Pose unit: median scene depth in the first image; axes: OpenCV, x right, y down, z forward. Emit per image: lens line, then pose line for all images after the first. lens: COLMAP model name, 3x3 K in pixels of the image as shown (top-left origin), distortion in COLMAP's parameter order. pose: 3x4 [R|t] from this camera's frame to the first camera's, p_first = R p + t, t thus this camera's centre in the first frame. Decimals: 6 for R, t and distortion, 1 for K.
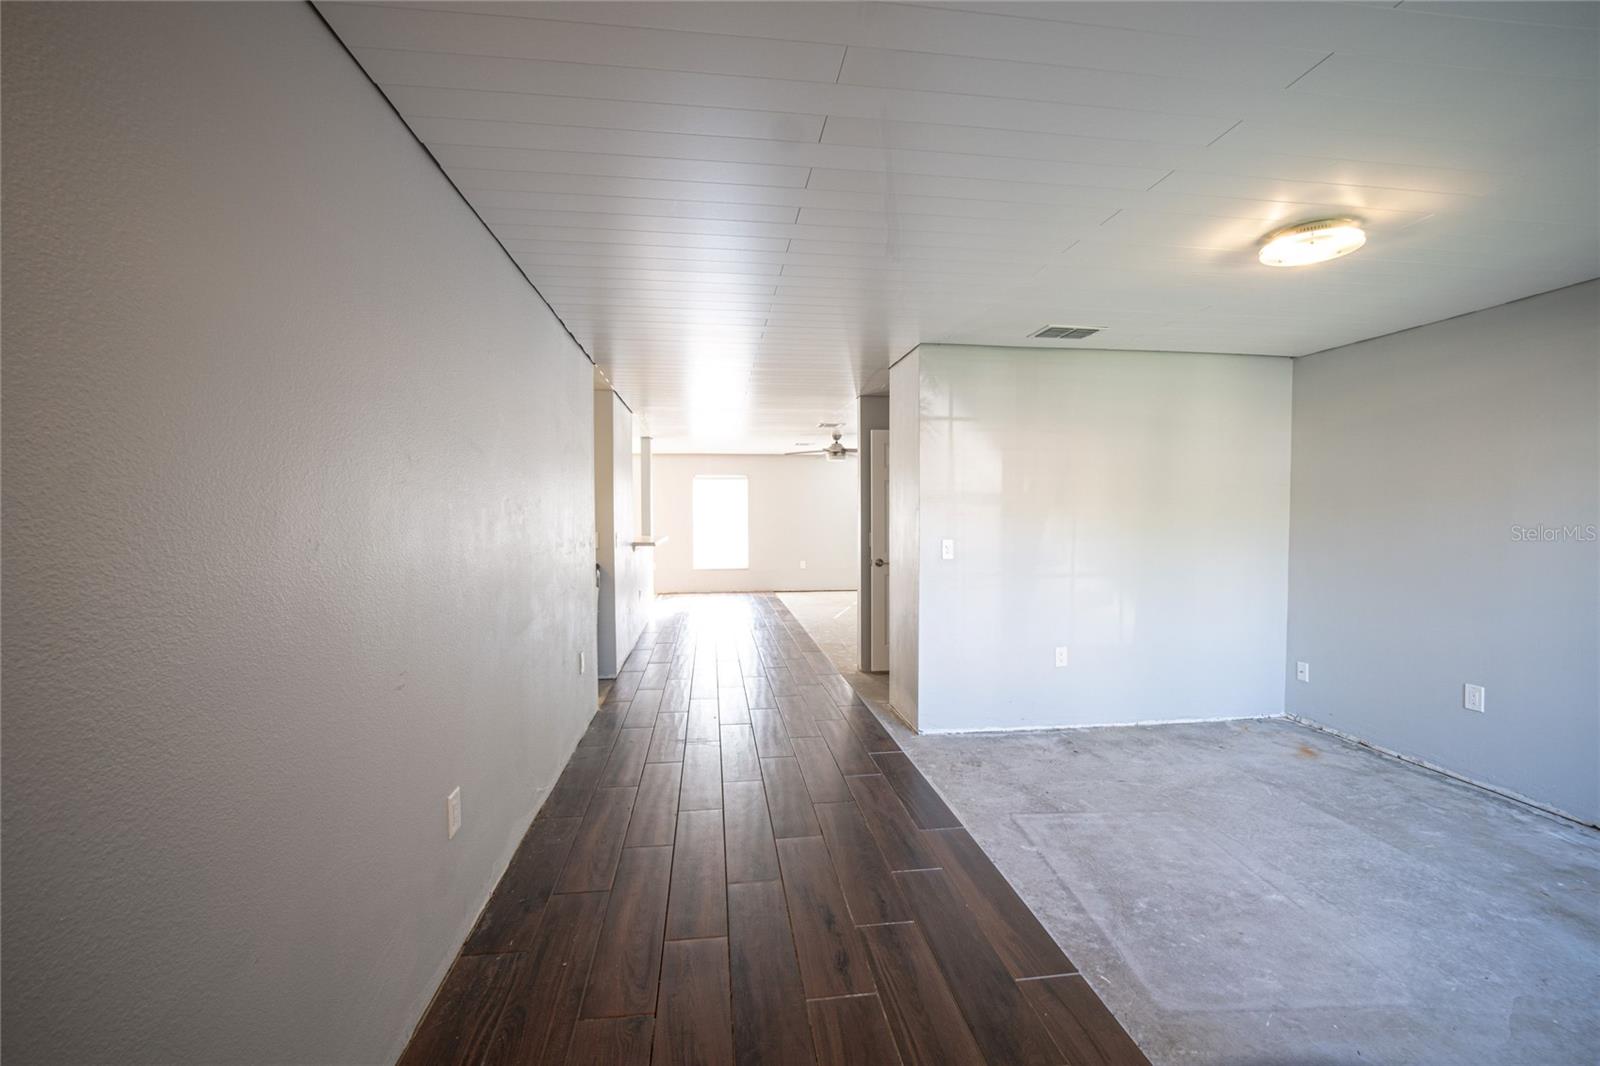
lens RADIAL K [[637.8, 0, 779.2], [0, 637.8, 528.0], [0, 0, 1]] dist [-0.022555, 0.003885]
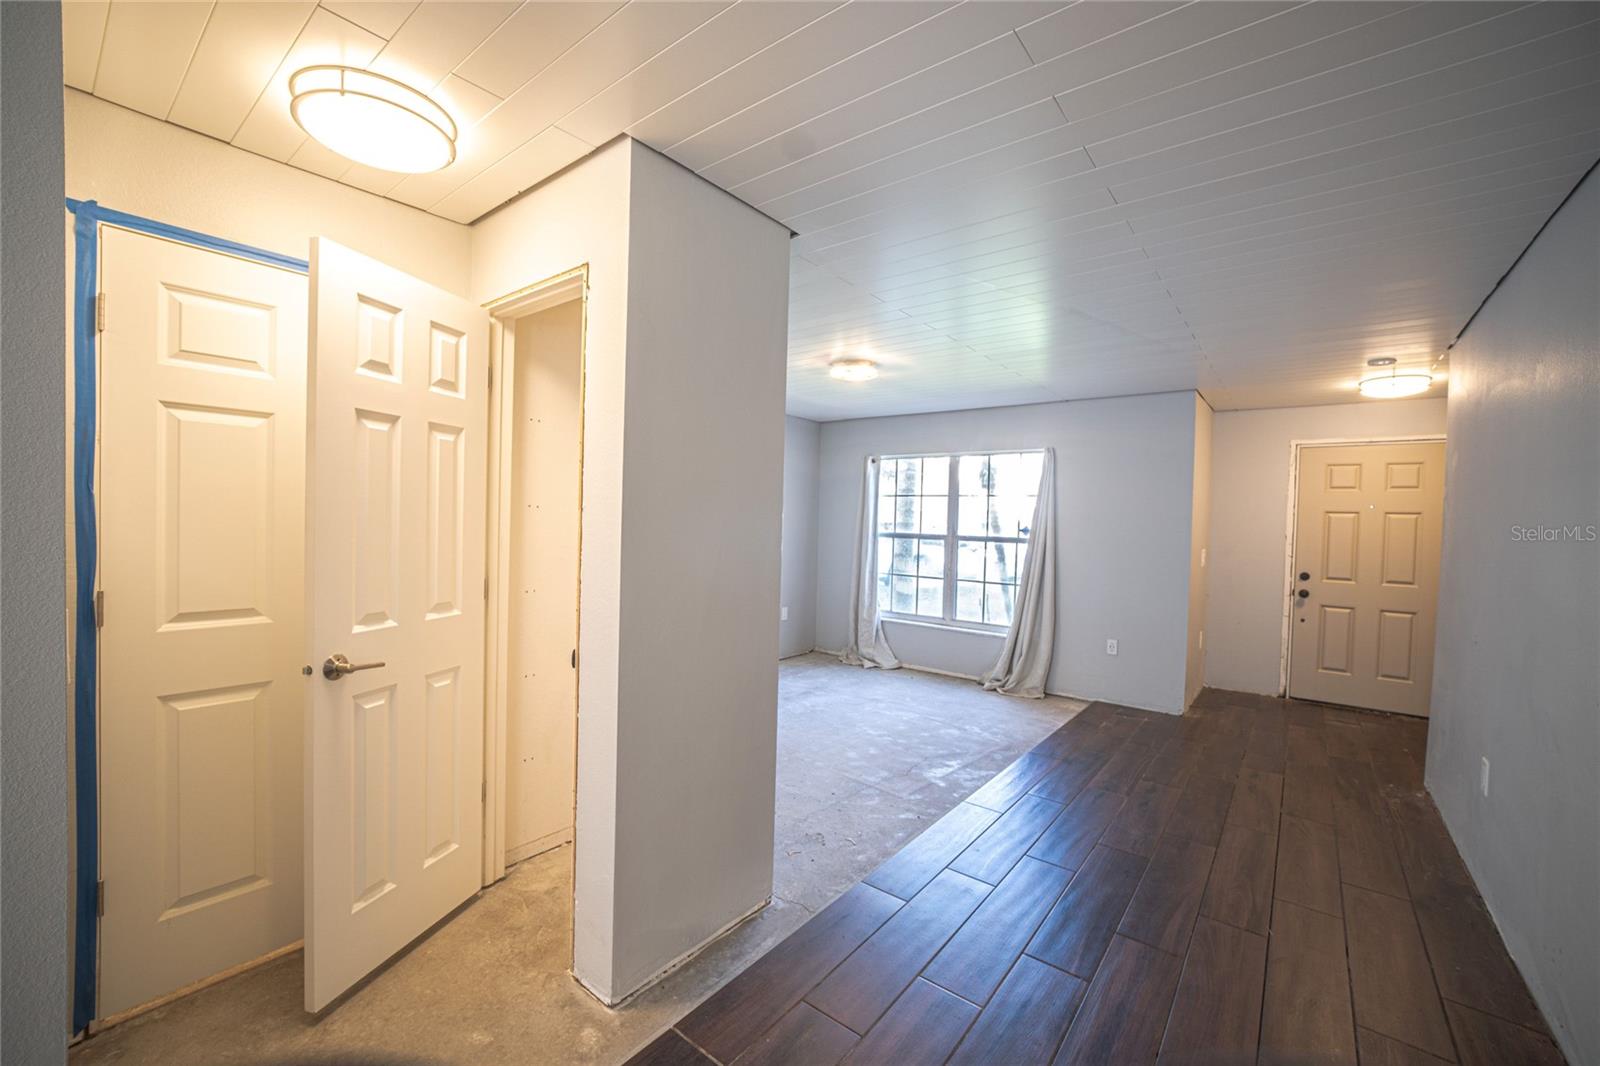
lens RADIAL K [[637.8, 0, 803.3], [0, 637.8, 528.4], [0, 0, 1]] dist [-0.022555, 0.003885]
pose [[-0.708262, -0.028300, 0.705382, -0.211323], [-0.011509, 0.999526, 0.028545, -0.033763], [-0.705856, 0.012099, -0.708252, 1.435615]]
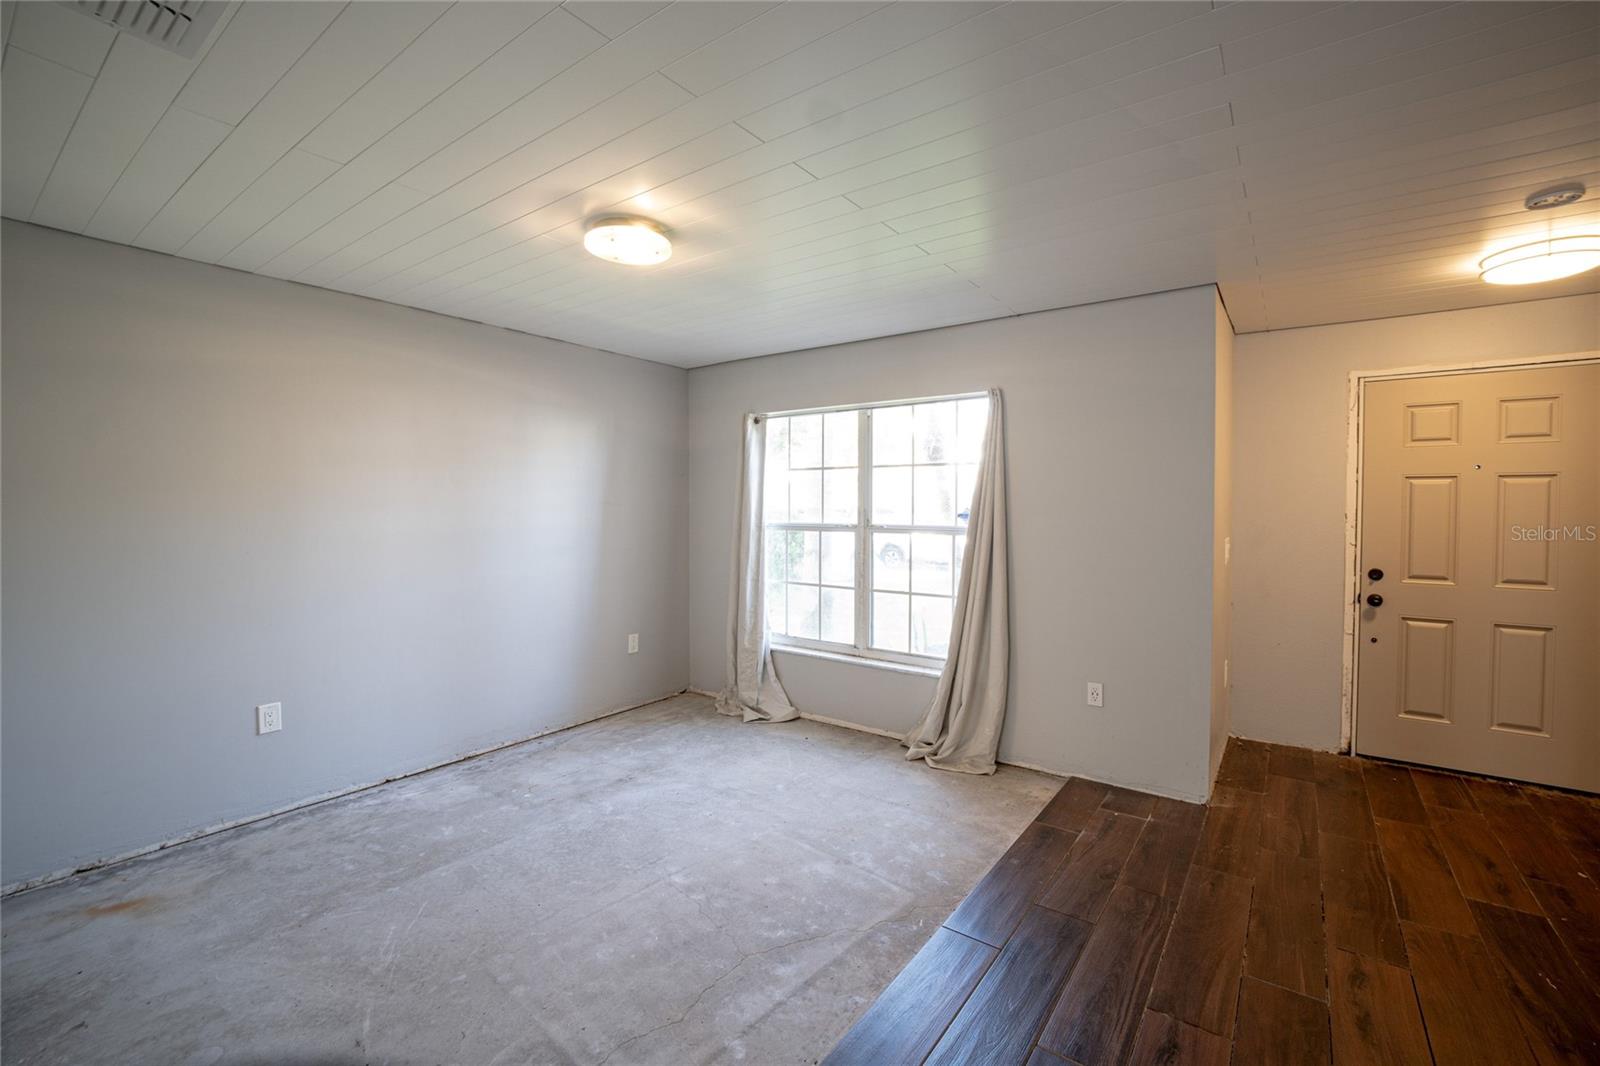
lens RADIAL K [[670.1, 0, 824.3], [0, 670.1, 512.9], [0, 0, 1]] dist [-0.014826, 0.000912]
pose [[-0.746931, -0.008694, 0.664845, -0.067794], [0.010405, 0.999639, 0.024762, -0.024819], [-0.664820, 0.025413, -0.746571, 0.963487]]
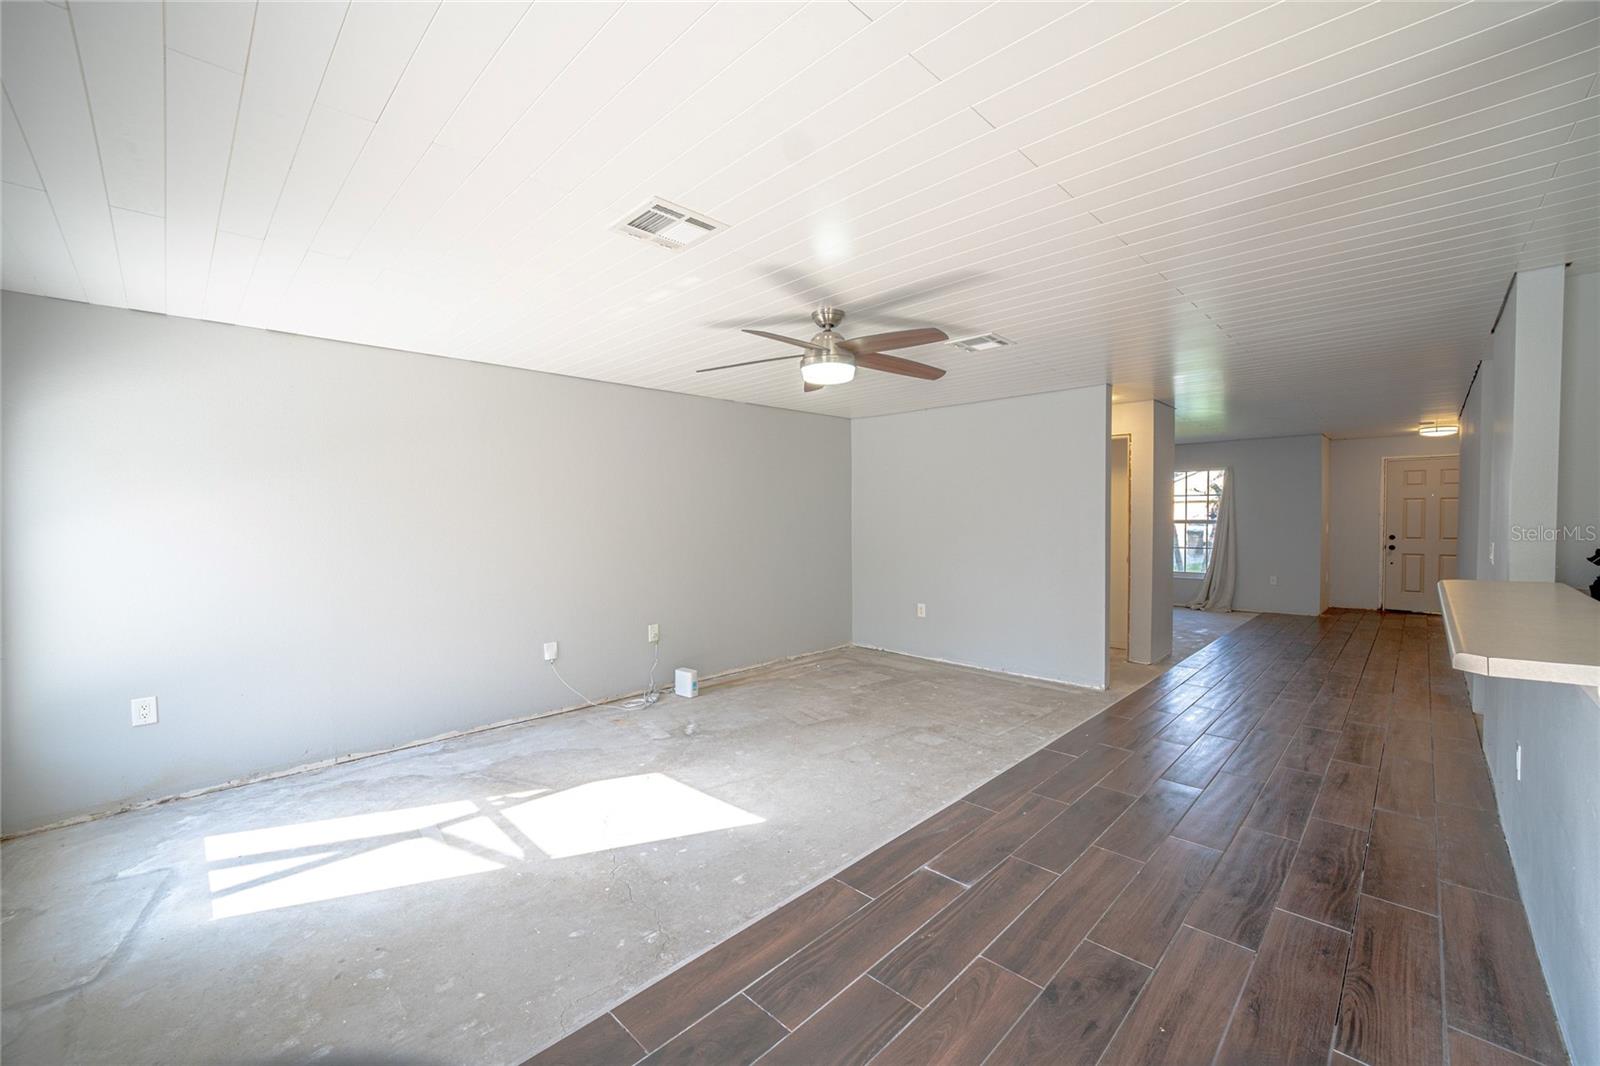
lens RADIAL K [[637.8, 0, 828.2], [0, 637.8, 531.0], [0, 0, 1]] dist [-0.022555, 0.003885]
pose [[-0.629356, -0.013368, 0.777002, -0.497110], [0.023653, 0.999059, 0.036346, -0.057171], [-0.776757, 0.041253, -0.628448, 2.701035]]
